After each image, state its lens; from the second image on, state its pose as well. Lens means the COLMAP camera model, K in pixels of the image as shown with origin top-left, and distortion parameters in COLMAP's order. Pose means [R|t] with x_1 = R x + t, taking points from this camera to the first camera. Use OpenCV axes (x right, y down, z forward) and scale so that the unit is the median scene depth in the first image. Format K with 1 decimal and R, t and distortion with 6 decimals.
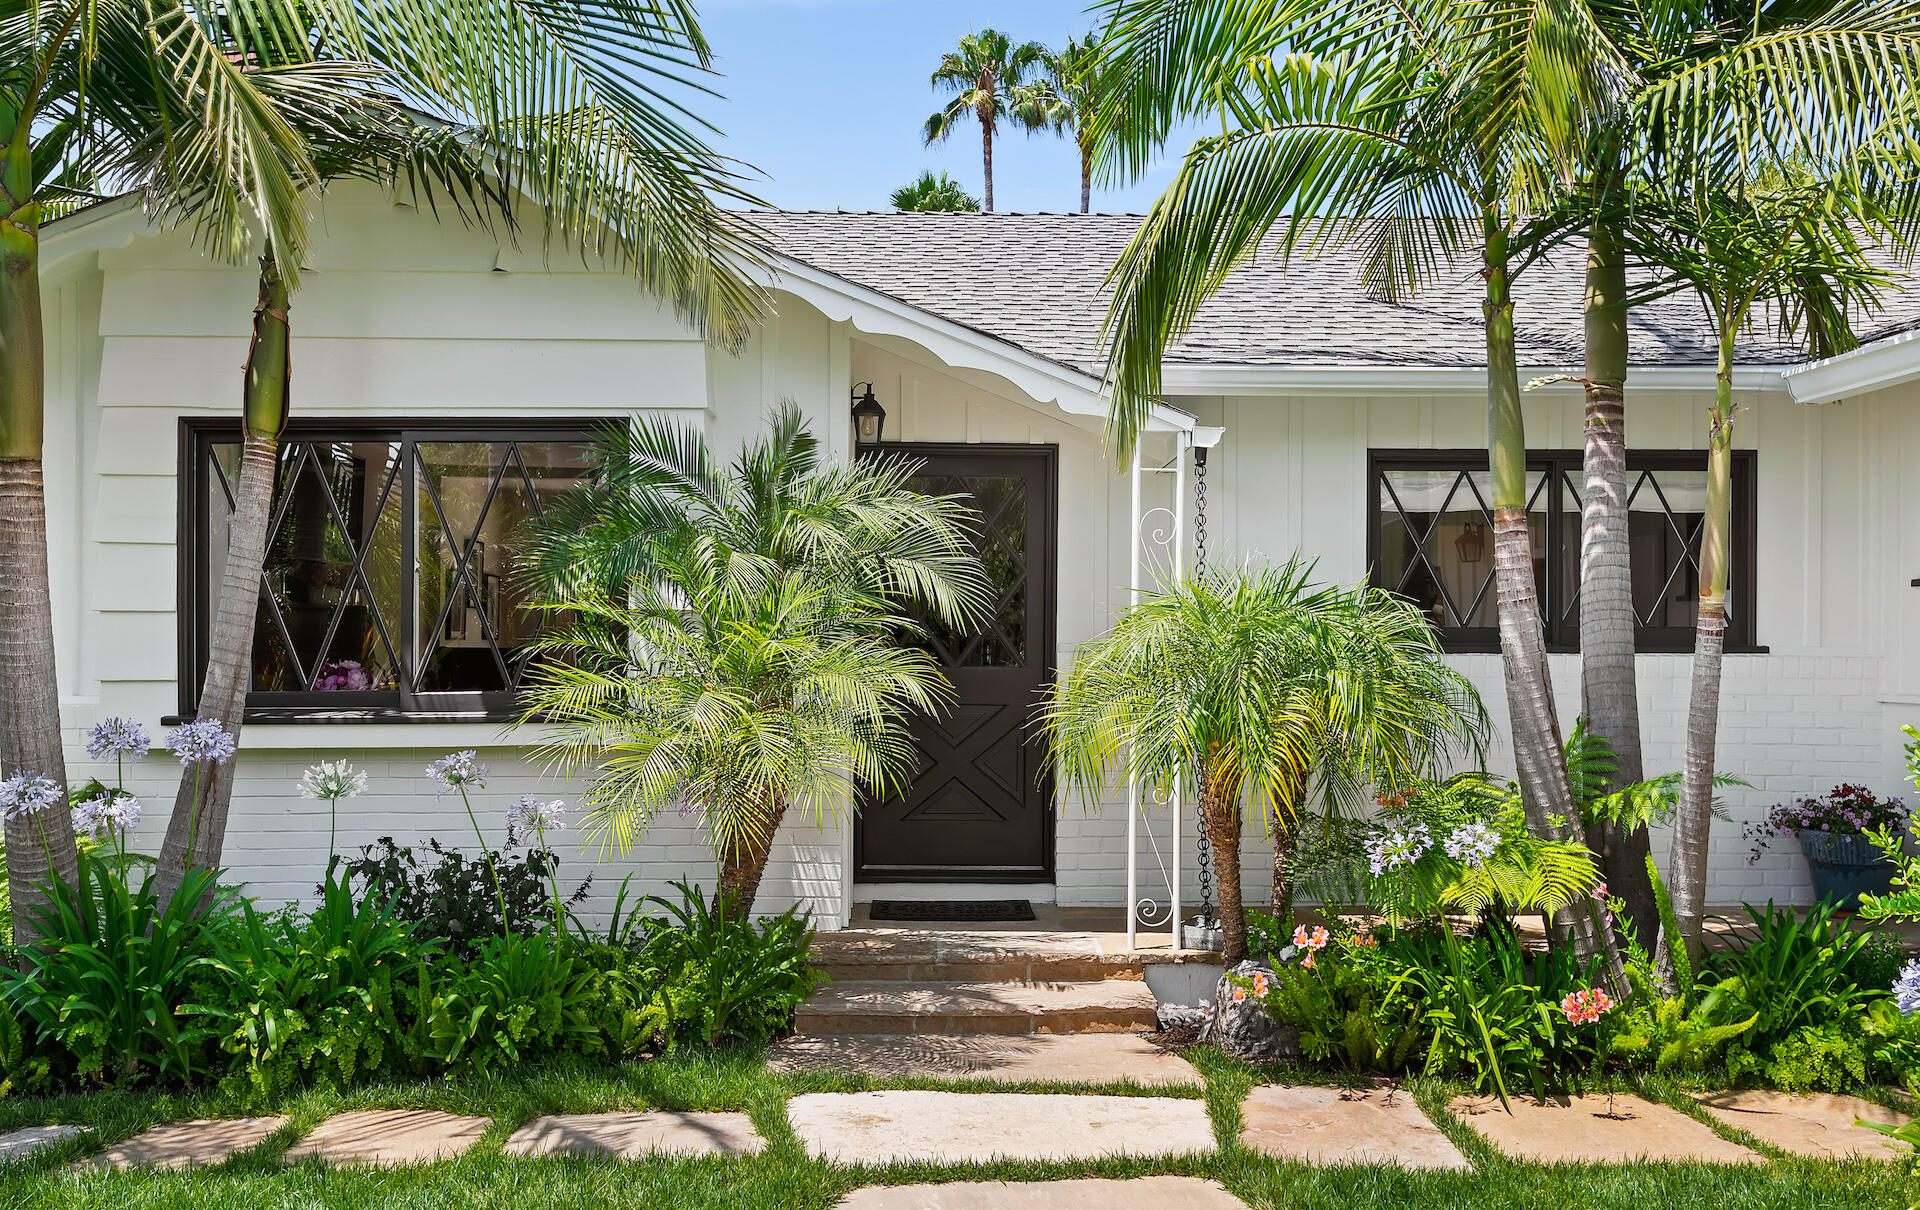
lens RADIAL K [[1738.9, 0, 957.8], [0, 1738.9, 616.7], [0, 0, 1]] dist [0.038188, 0.008348]
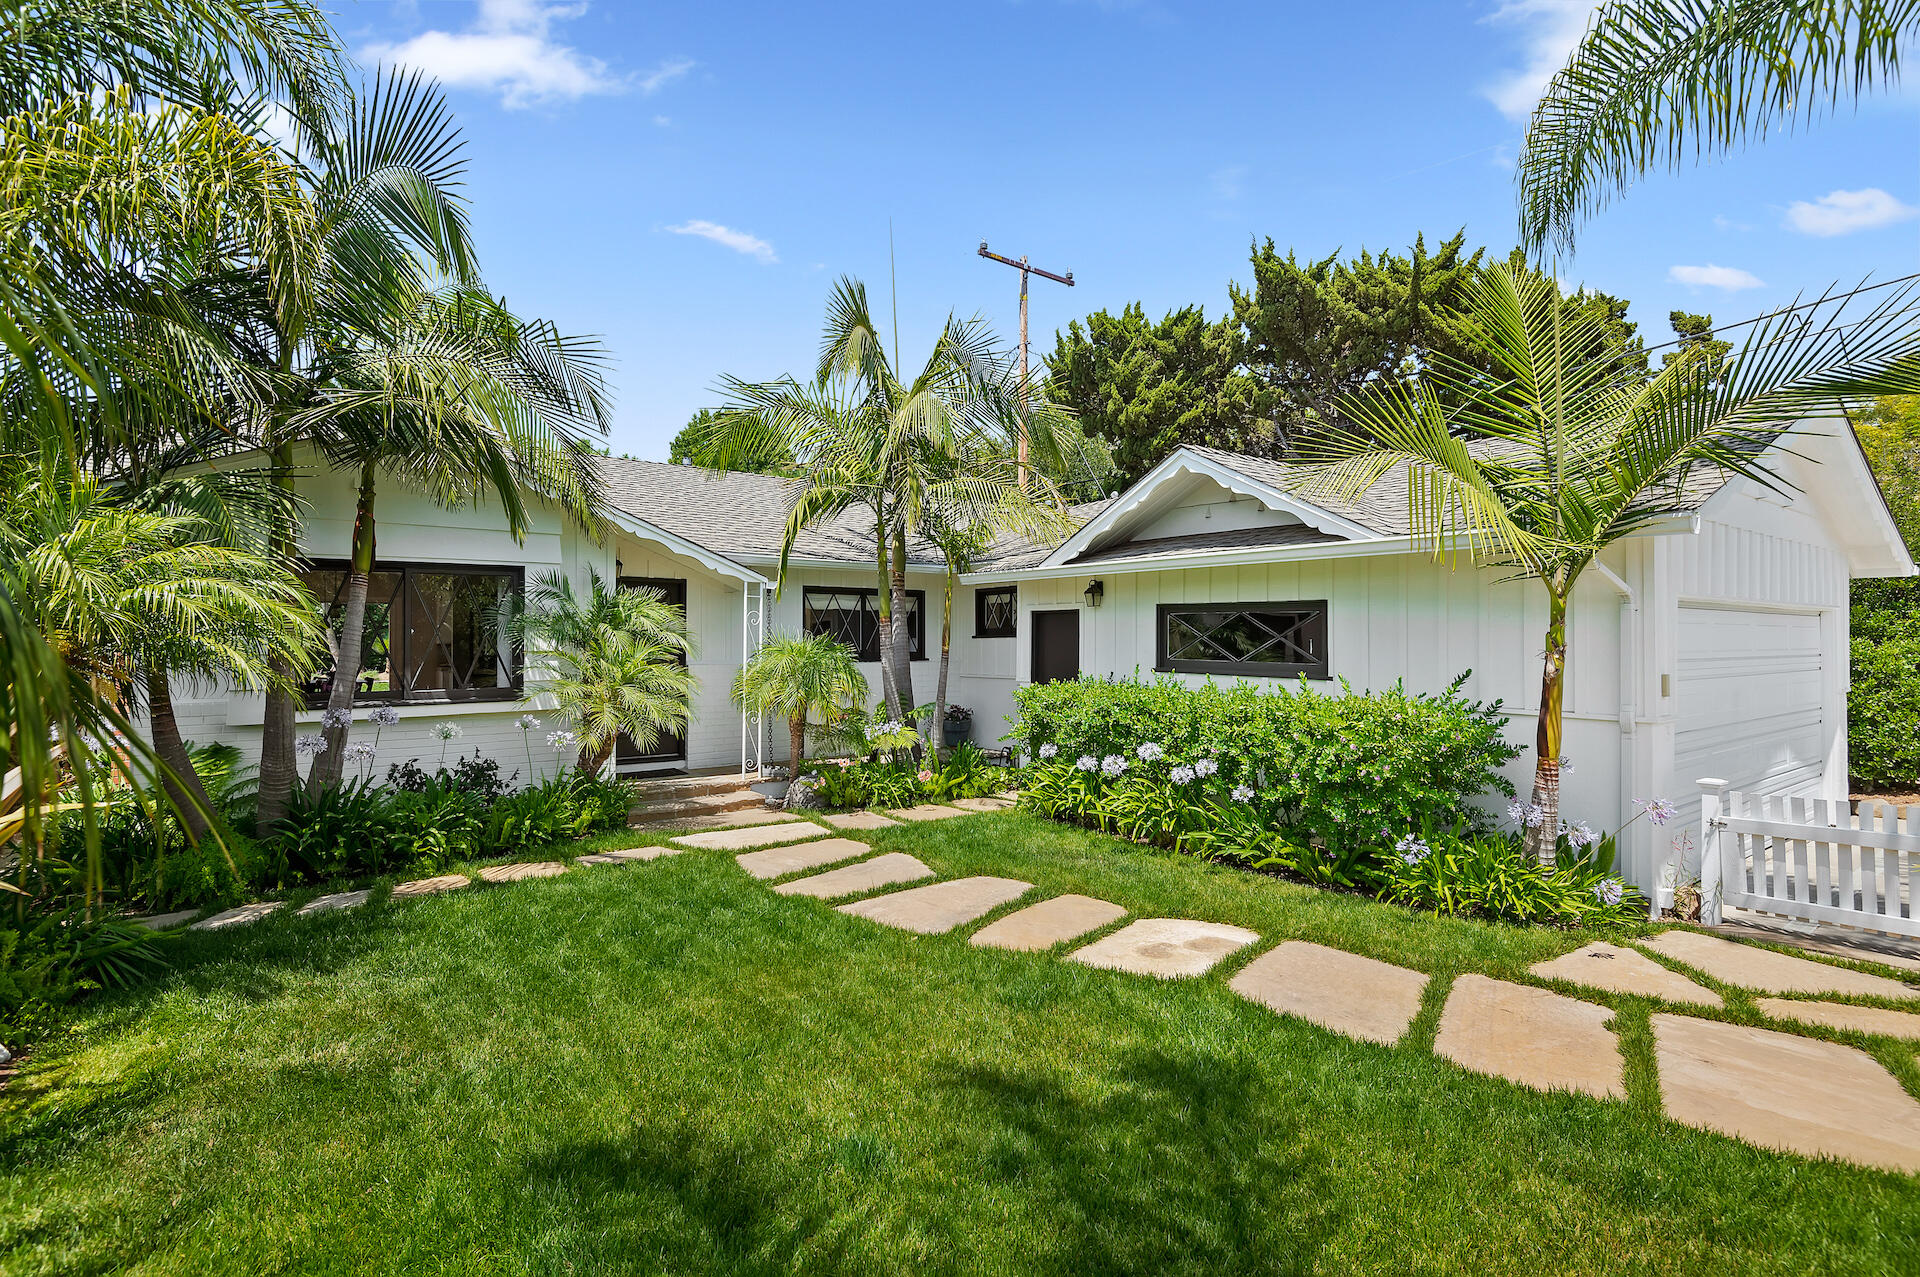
lens RADIAL K [[904.1, 0, 958.3], [0, 904.1, 637.6], [0, 0, 1]] dist [0.014448, -0.001639]
pose [[0.821042, -0.001134, 0.570867, -0.421632], [-0.002025, 0.999986, 0.004899, -0.030248], [-0.570865, -0.005178, 0.821028, -0.306493]]
